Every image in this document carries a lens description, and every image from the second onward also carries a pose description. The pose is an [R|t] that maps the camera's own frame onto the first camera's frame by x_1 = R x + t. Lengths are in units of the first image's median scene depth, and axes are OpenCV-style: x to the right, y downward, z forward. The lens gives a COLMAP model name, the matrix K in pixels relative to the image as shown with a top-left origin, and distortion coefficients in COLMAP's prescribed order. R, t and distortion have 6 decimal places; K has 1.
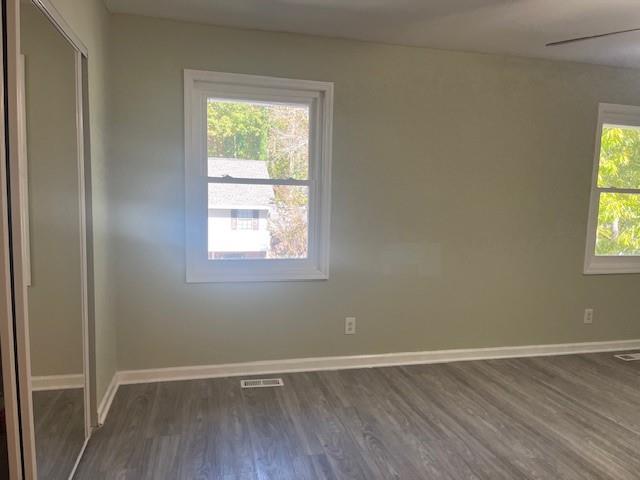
lens RADIAL K [[478.9, 0, 330.9], [0, 478.9, 243.1], [0, 0, 1]] dist [0.067356, -0.080858]
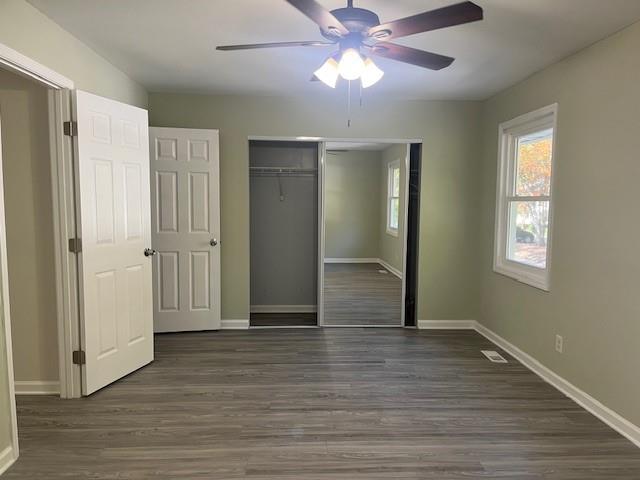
lens RADIAL K [[478.9, 0, 320.0], [0, 478.9, 239.7], [0, 0, 1]] dist [0.067356, -0.080858]
pose [[-0.186832, 0.052129, -0.981008, 1.158455], [-0.115721, 0.990471, 0.074670, -0.056323], [0.975552, 0.127474, -0.179020, 0.728599]]
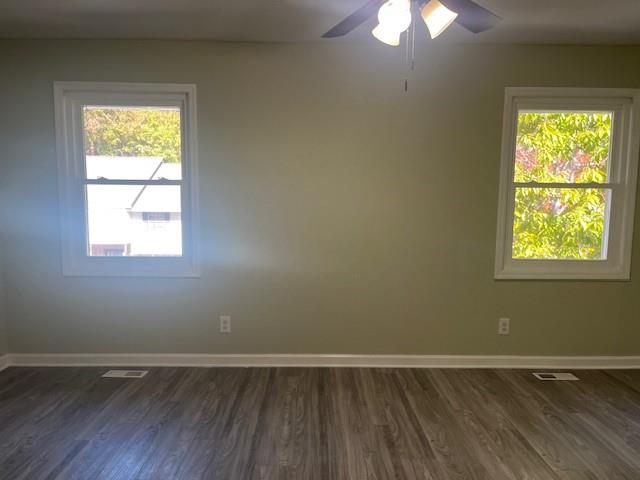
lens RADIAL K [[478.9, 0, 320.9], [0, 478.9, 245.0], [0, 0, 1]] dist [0.067356, -0.080858]
pose [[0.971809, 0.006173, -0.235687, 0.506428], [-0.009586, 0.999865, -0.013340, 0.019226], [0.235573, 0.015224, 0.971737, 0.071462]]
